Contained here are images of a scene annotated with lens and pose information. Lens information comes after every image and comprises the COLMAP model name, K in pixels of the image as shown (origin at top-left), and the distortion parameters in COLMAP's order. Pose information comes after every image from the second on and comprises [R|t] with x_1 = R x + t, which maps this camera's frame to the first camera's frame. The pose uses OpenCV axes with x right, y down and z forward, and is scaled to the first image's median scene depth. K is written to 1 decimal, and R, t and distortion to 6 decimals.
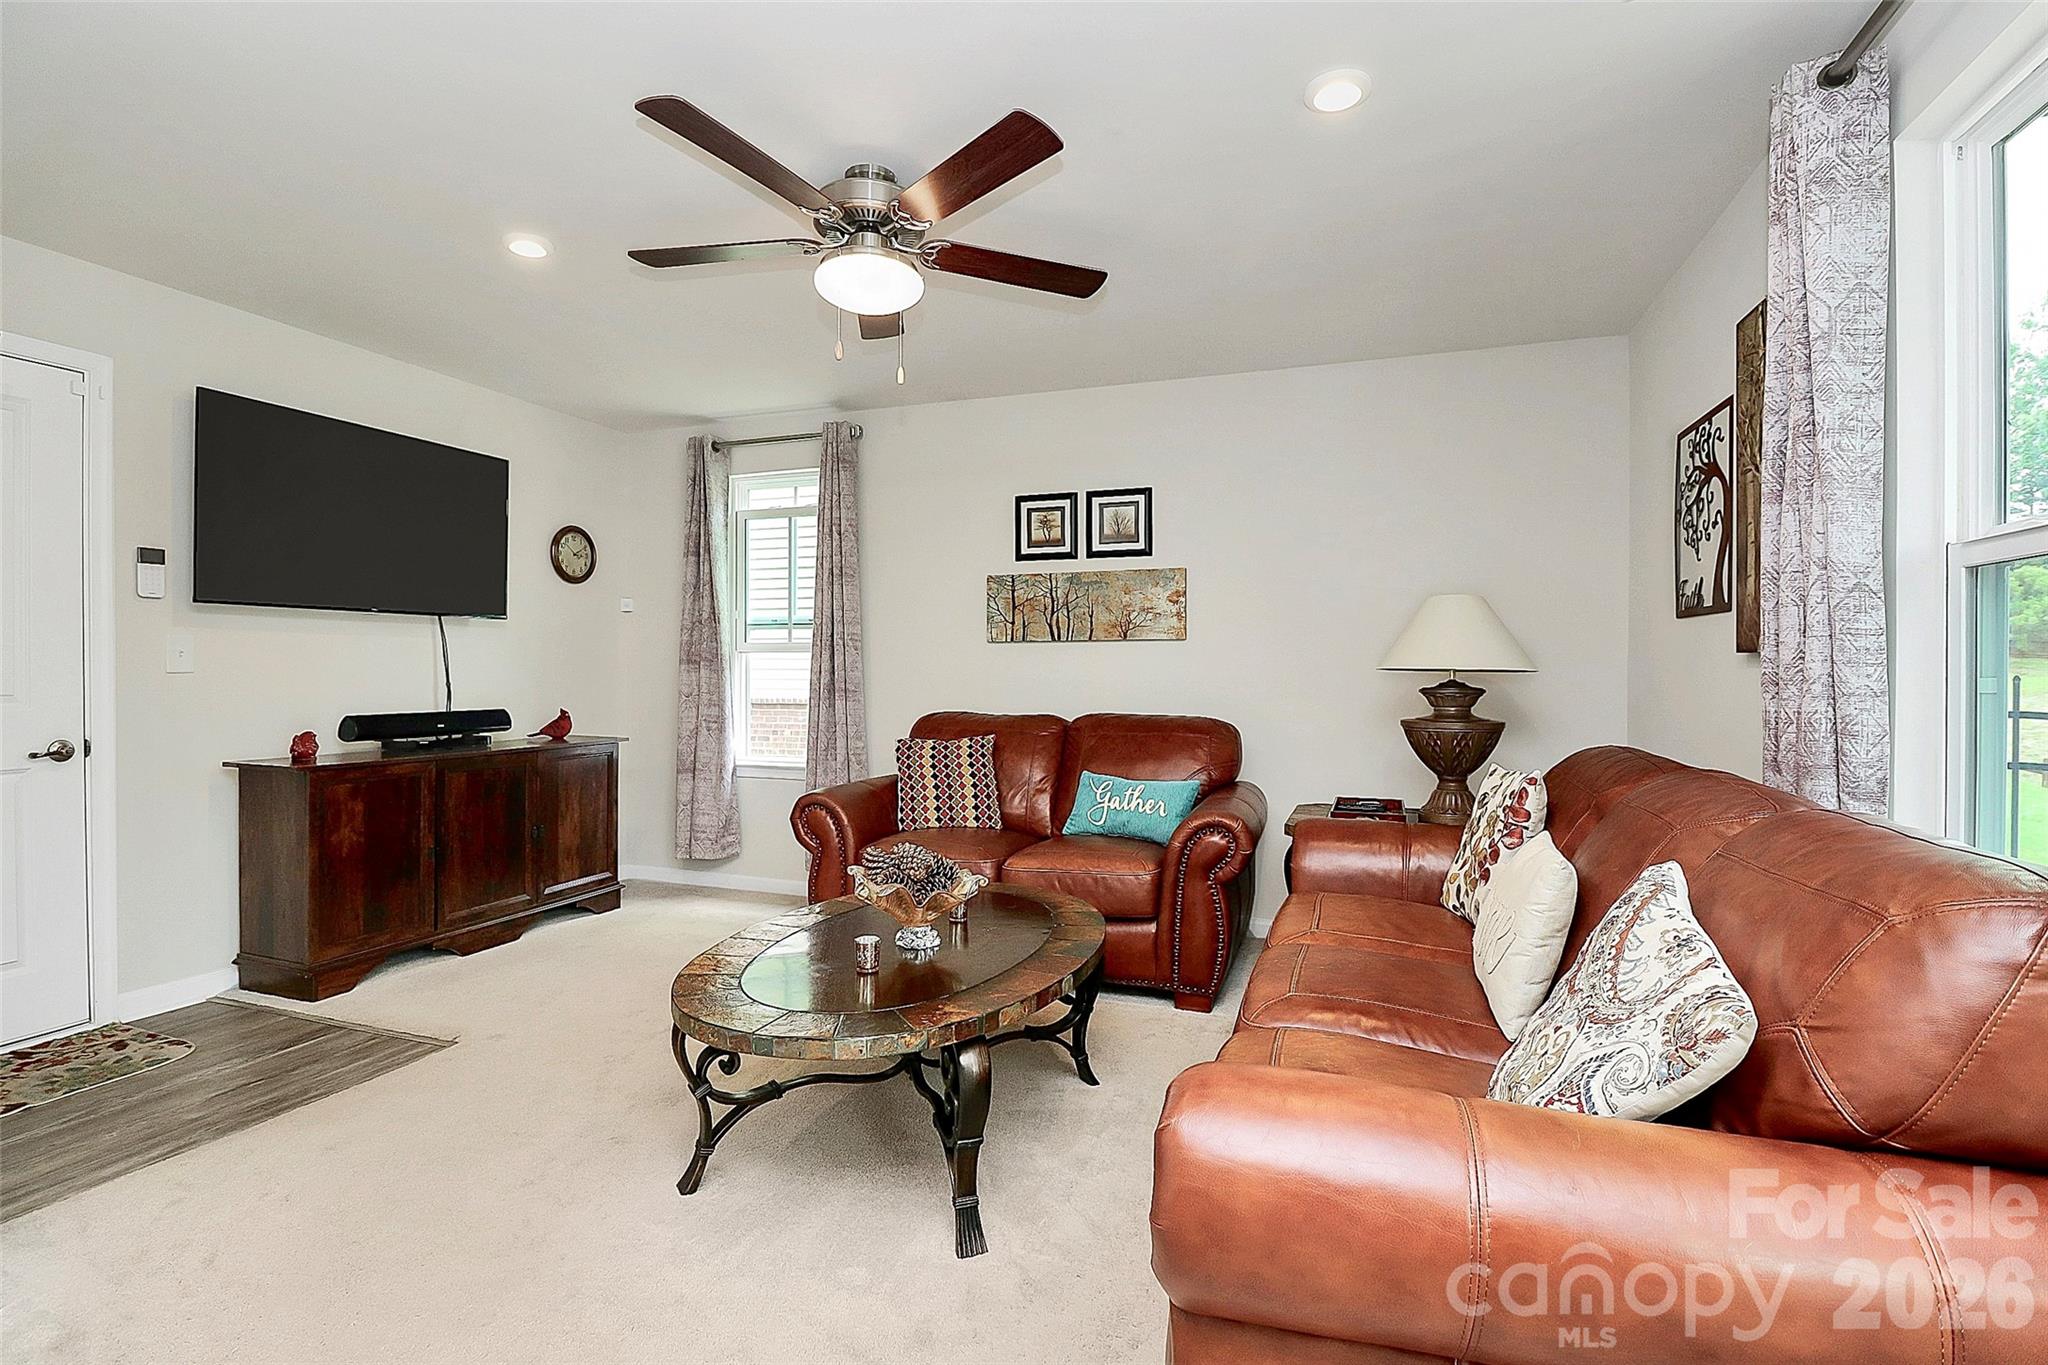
lens RADIAL K [[969.9, 0, 1024.8], [0, 969.9, 689.1], [0, 0, 1]] dist [-0.001672, -0.000227]
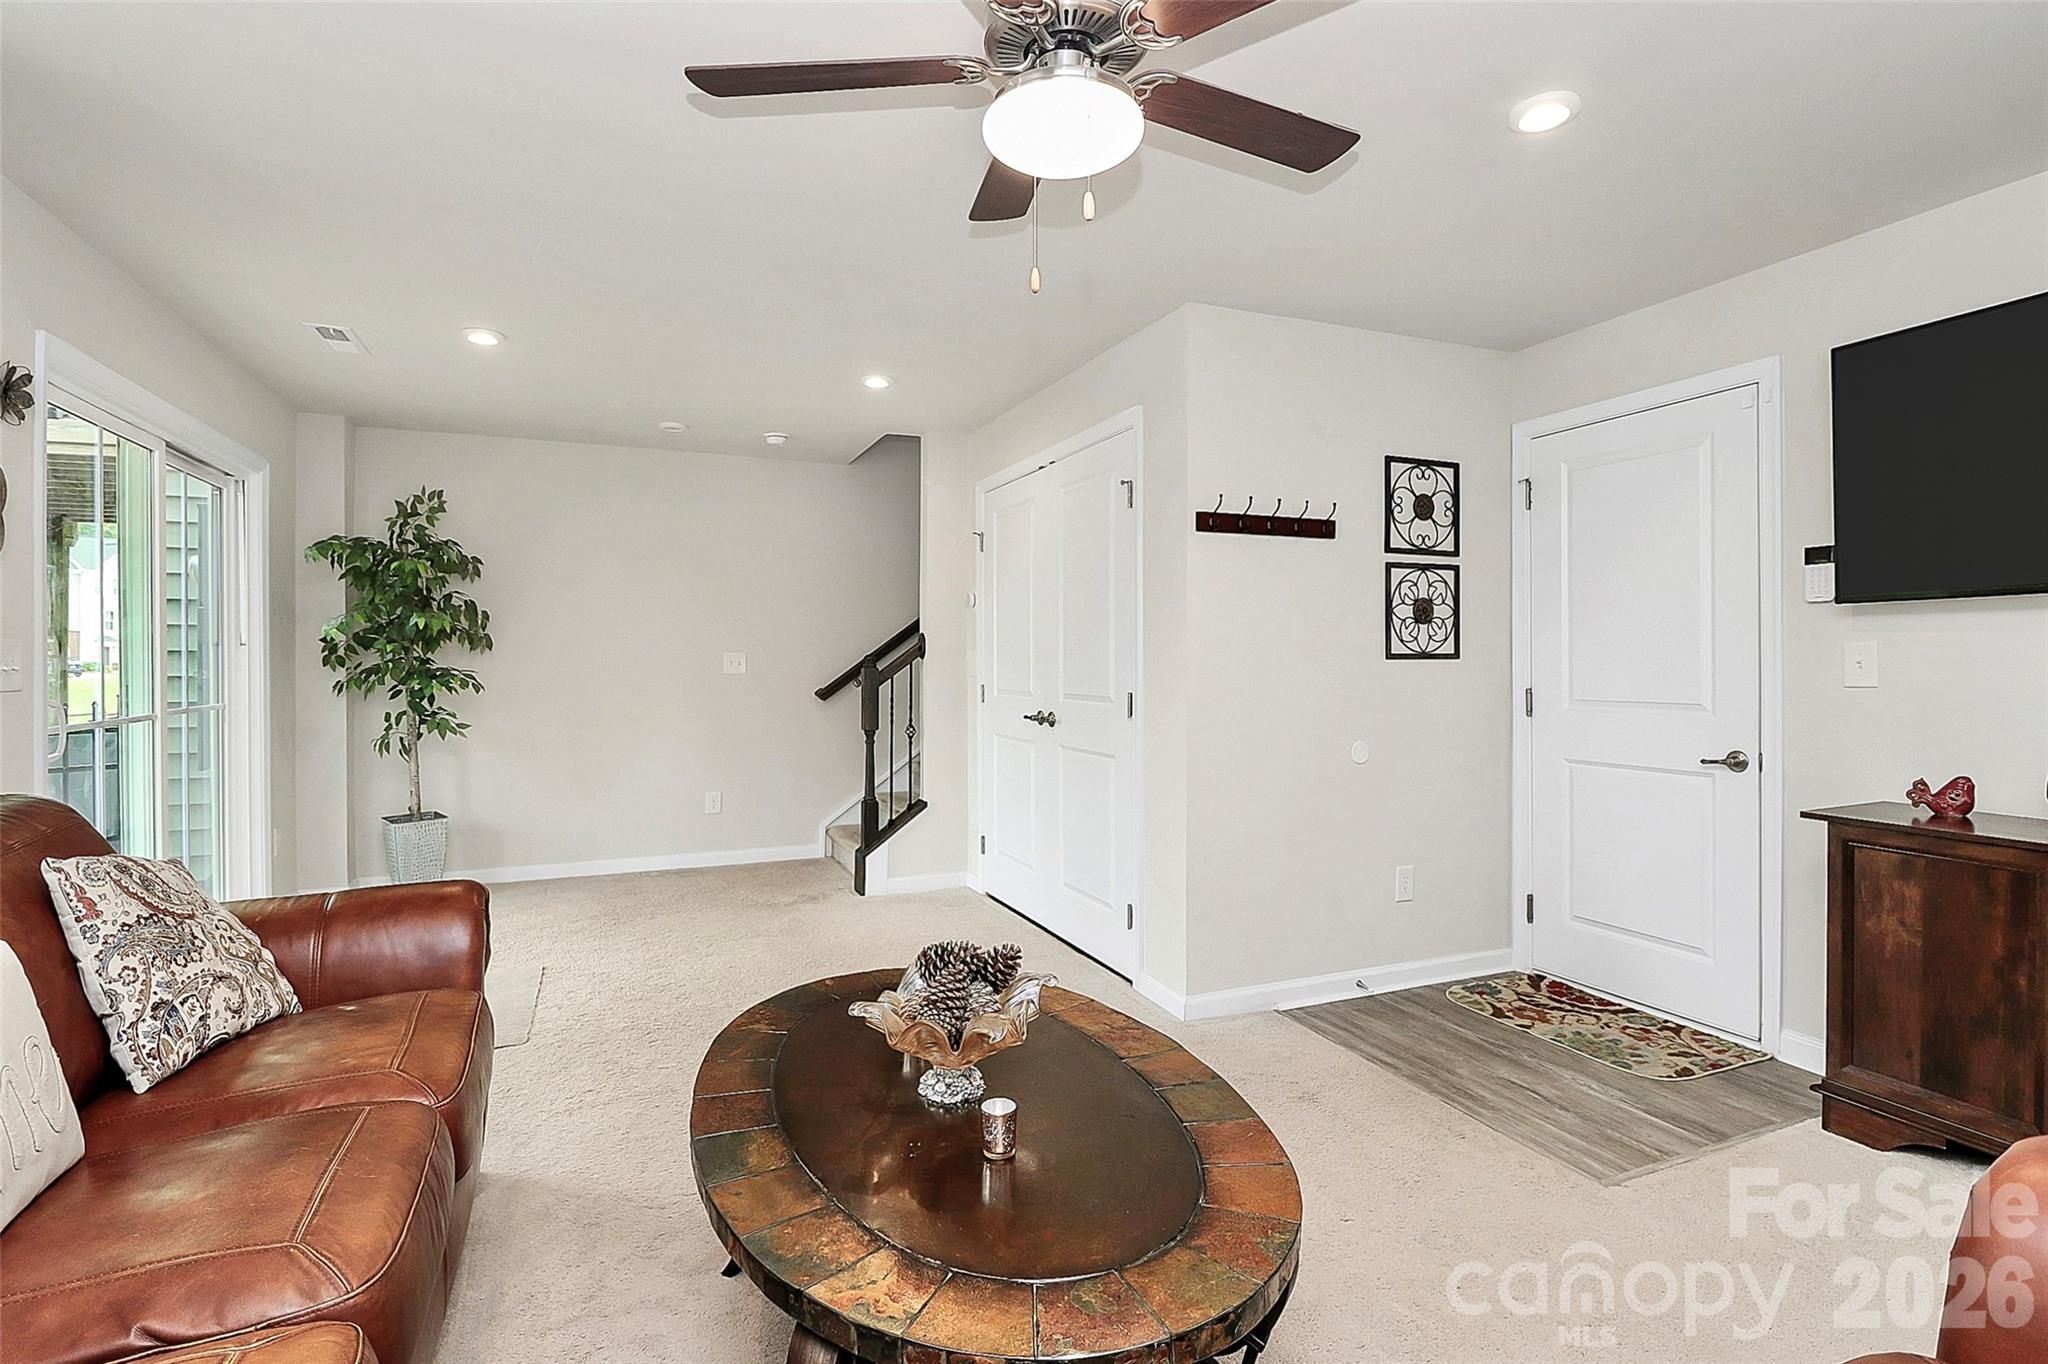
lens RADIAL K [[968.1, 0, 998.5], [0, 968.1, 653.7], [0, 0, 1]] dist [-0.000377, -0.000081]
pose [[-0.743800, -0.007387, -0.668361, 0.267355], [-0.014769, 0.999876, 0.005385, -0.043765], [0.668239, 0.013876, -0.743817, 1.237397]]
